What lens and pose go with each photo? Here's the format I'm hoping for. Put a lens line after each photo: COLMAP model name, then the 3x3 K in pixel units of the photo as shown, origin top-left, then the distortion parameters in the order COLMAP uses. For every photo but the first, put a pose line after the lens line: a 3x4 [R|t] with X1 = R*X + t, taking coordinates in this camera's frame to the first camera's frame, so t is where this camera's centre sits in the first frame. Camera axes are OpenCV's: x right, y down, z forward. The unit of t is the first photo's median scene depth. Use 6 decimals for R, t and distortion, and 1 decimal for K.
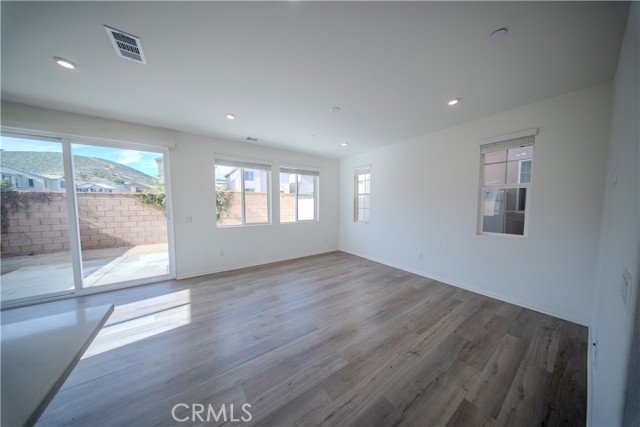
lens RADIAL K [[190.5, 0, 321.0], [0, 190.5, 215.7], [0, 0, 1]] dist [-0.000459, -0.000078]
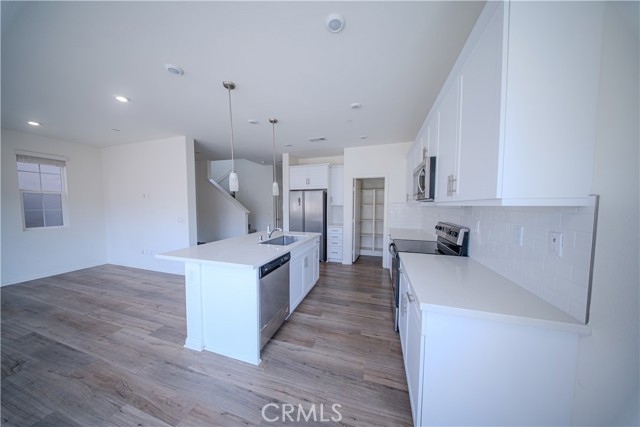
lens RADIAL K [[190.5, 0, 321.0], [0, 190.5, 215.7], [0, 0, 1]] dist [-0.000459, -0.000078]
pose [[-0.603190, -0.048208, 0.796139, -1.773345], [0.054175, 0.993390, 0.101197, -0.025088], [-0.795755, 0.104172, -0.596592, 0.359774]]
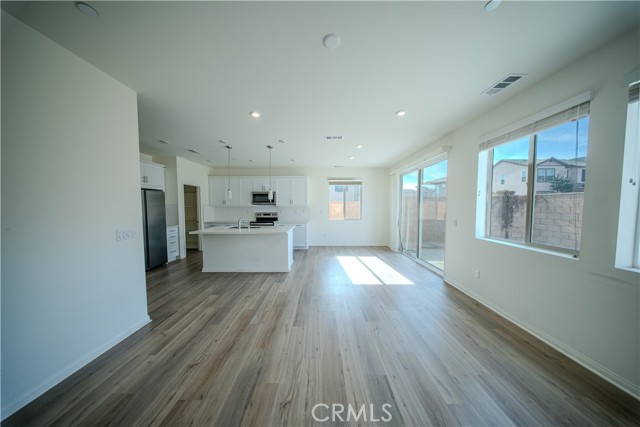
lens RADIAL K [[190.5, 0, 321.0], [0, 190.5, 215.7], [0, 0, 1]] dist [-0.000459, -0.000078]
pose [[-0.577183, 0.041261, -0.815572, 0.770383], [-0.054062, 0.994601, 0.088578, -0.113943], [0.814823, 0.095217, -0.571836, 1.772621]]
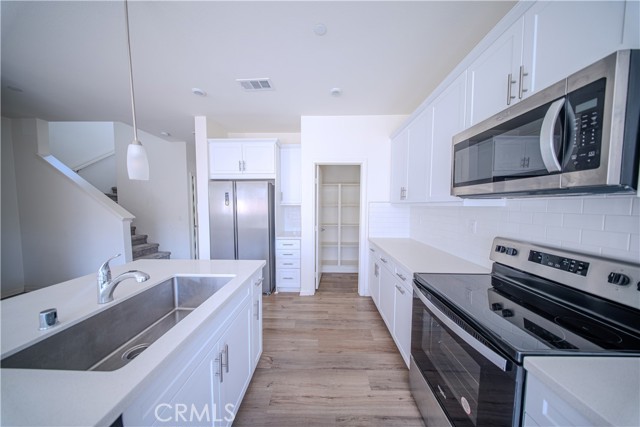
lens RADIAL K [[185.0, 0, 324.2], [0, 185.0, 213.3], [0, 0, 1]] dist [0.000216, -0.000010]
pose [[-0.814864, -0.033486, 0.578685, -1.119705], [0.035929, 0.993492, 0.108083, 0.009892], [-0.578538, 0.108865, -0.808358, -0.142503]]
